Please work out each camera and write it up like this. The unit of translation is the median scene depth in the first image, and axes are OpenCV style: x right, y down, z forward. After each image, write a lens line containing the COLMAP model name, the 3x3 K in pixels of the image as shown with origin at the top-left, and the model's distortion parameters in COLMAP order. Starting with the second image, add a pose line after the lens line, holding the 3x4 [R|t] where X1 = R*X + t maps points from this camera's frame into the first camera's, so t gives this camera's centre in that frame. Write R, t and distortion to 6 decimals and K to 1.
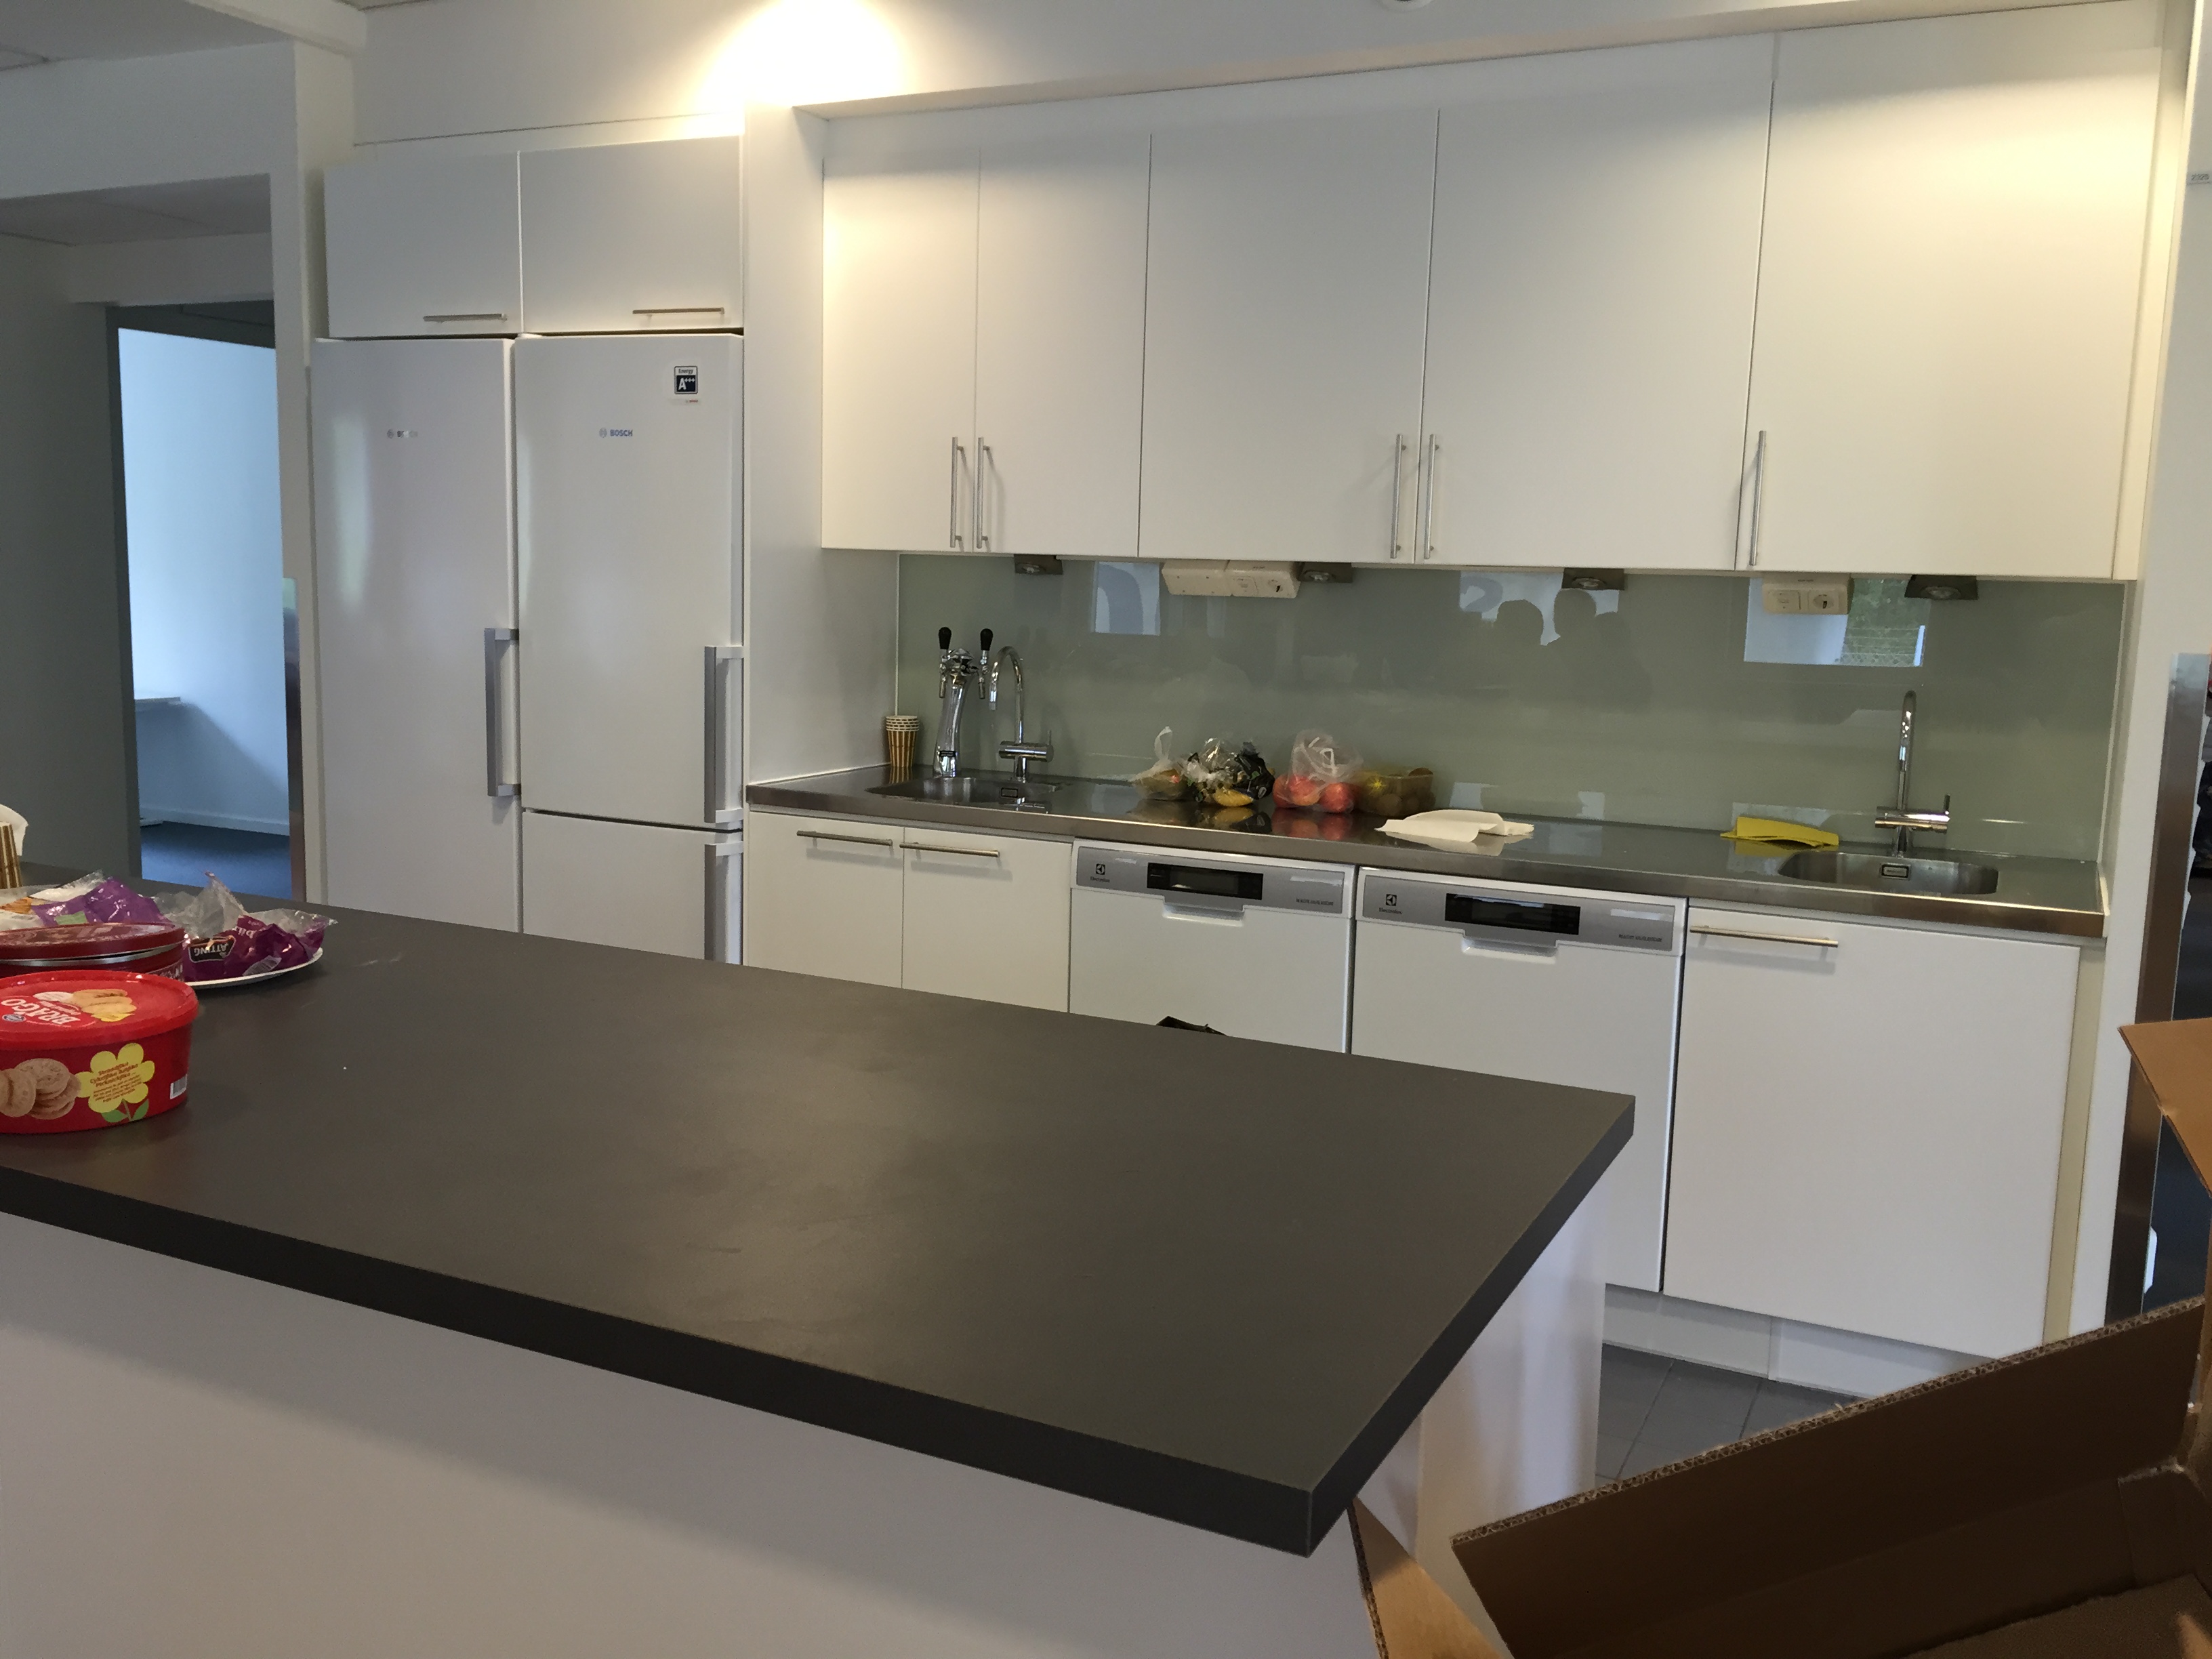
lens RADIAL K [[1897.6, 0, 1110.7], [0, 1897.6, 819.5], [0, 0, 1]] dist [0.008060, -0.066096]
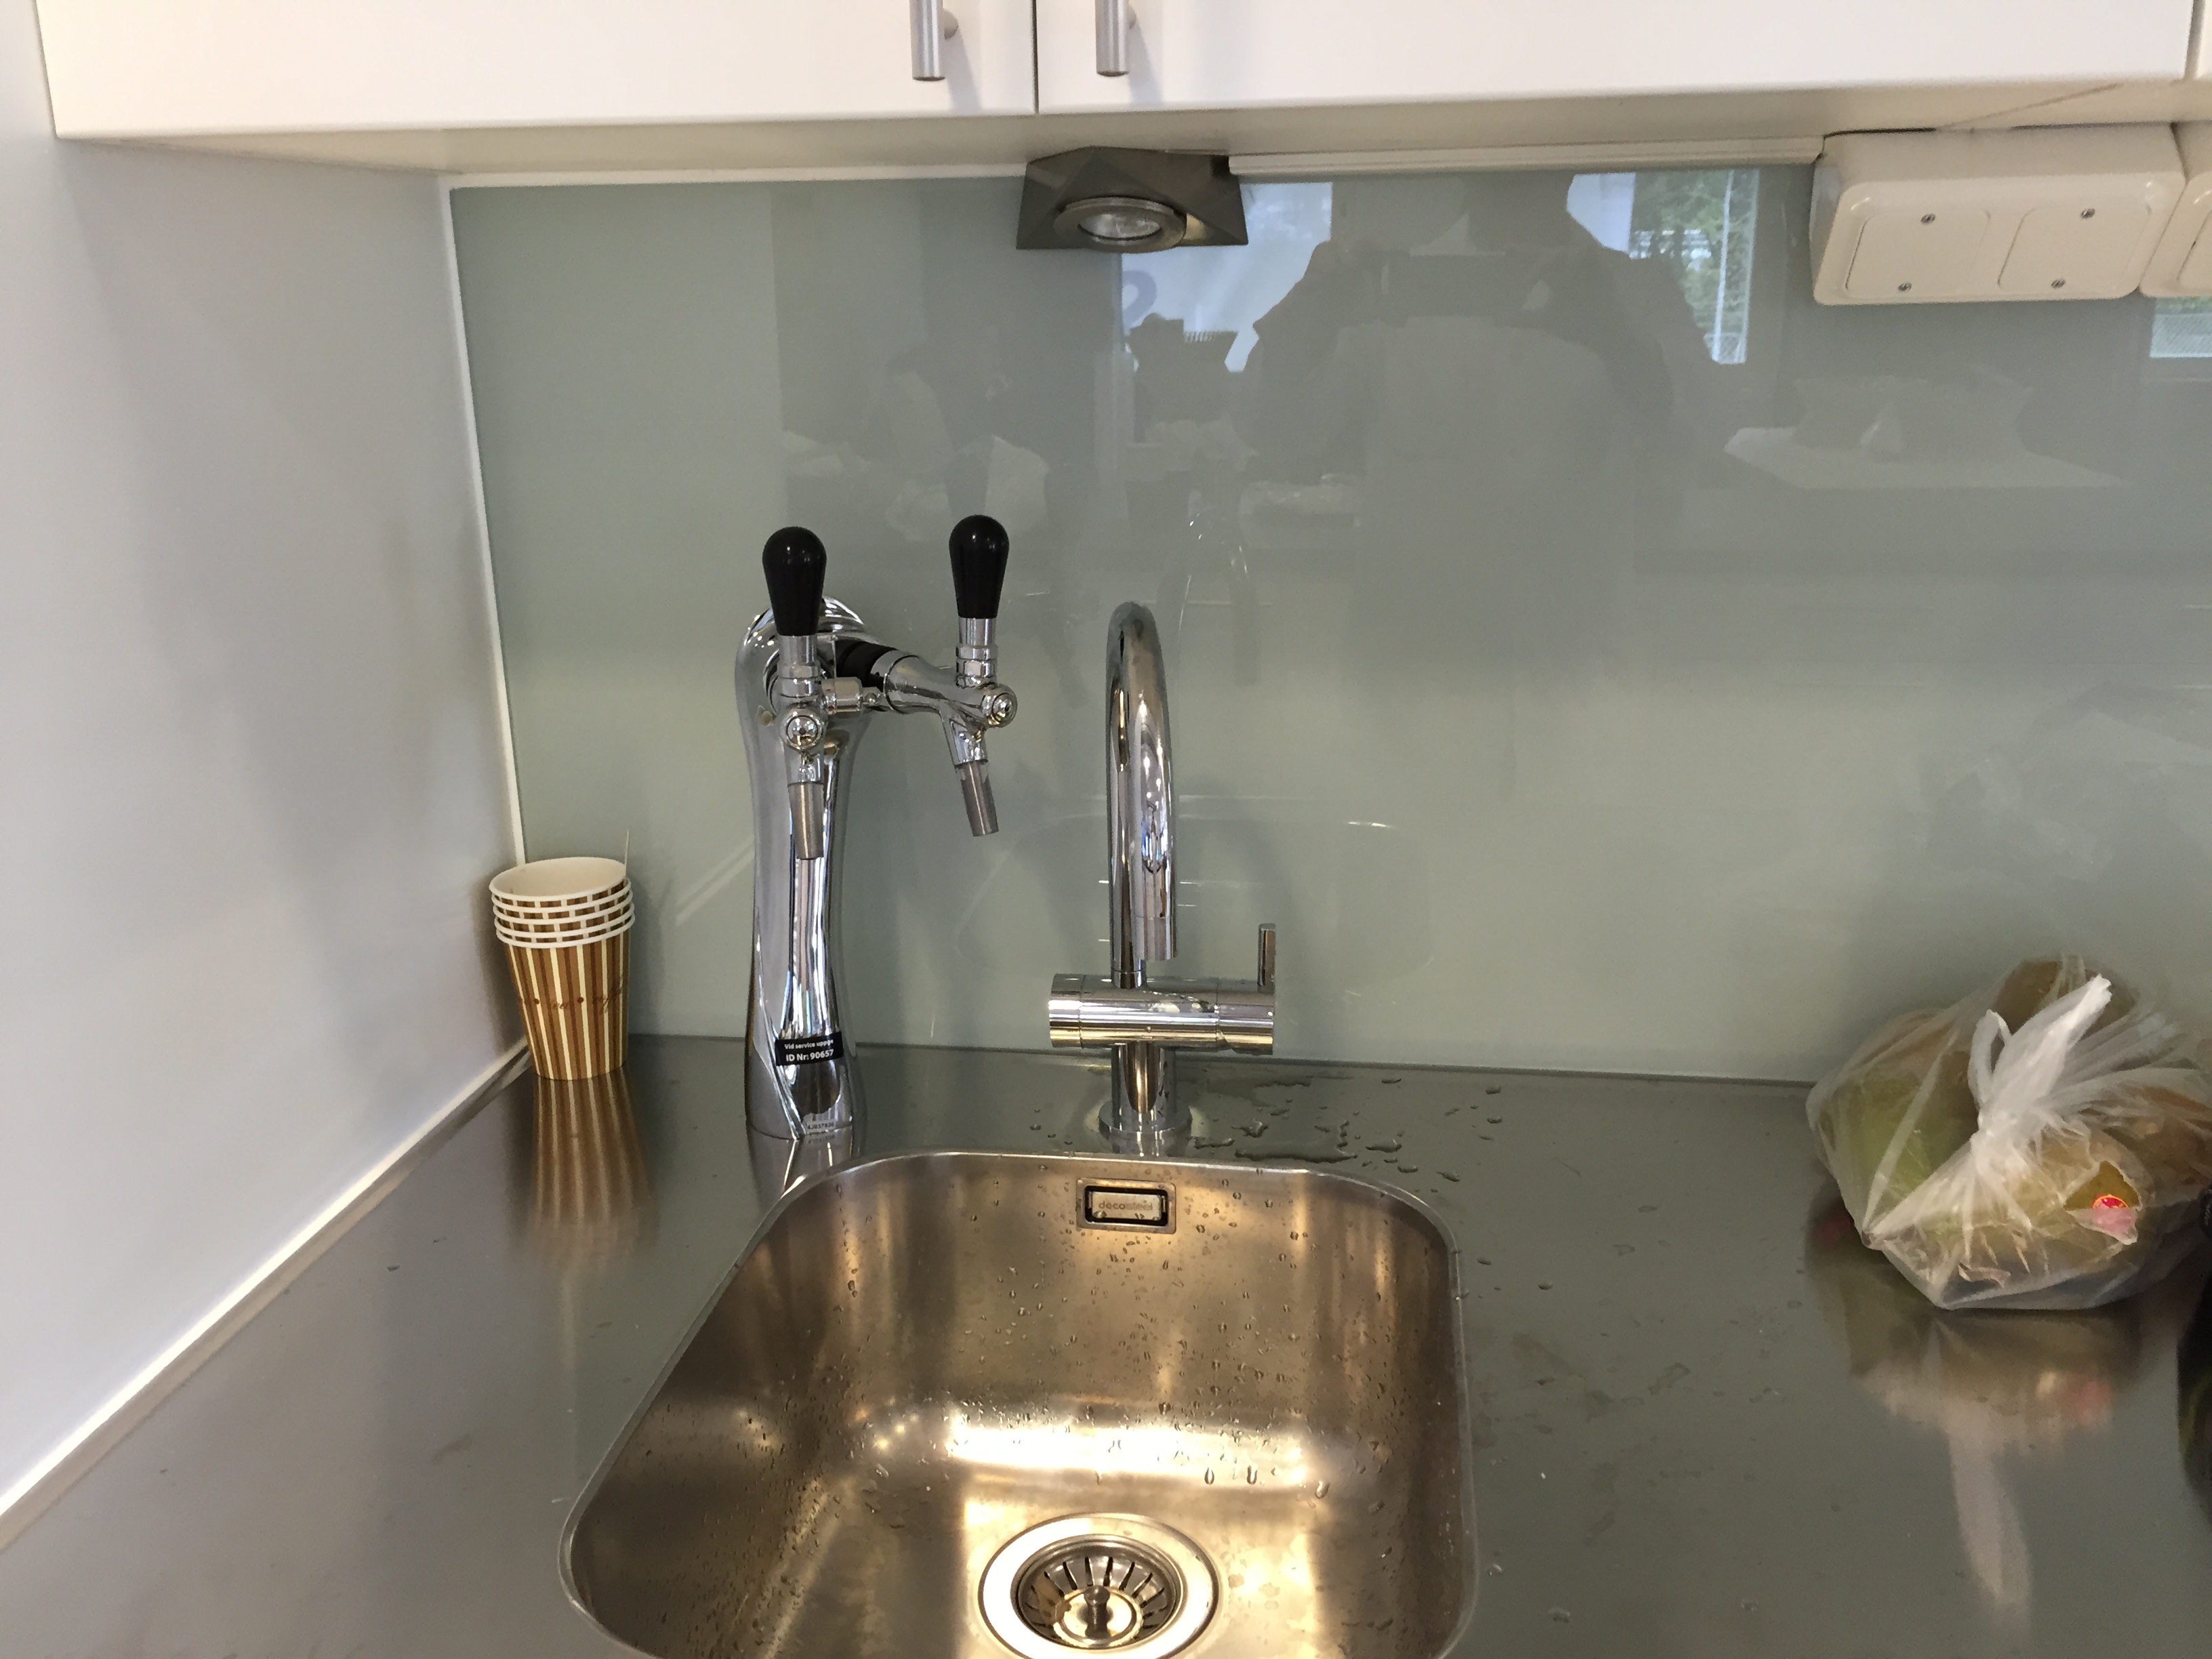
lens RADIAL K [[1897.6, 0, 1110.7], [0, 1897.6, 819.5], [0, 0, 1]] dist [0.008060, -0.066096]
pose [[0.953674, -0.132012, 0.270331, -0.107250], [0.084823, 0.980115, 0.179384, -0.099097], [-0.288637, -0.148144, 0.945908, 0.752197]]
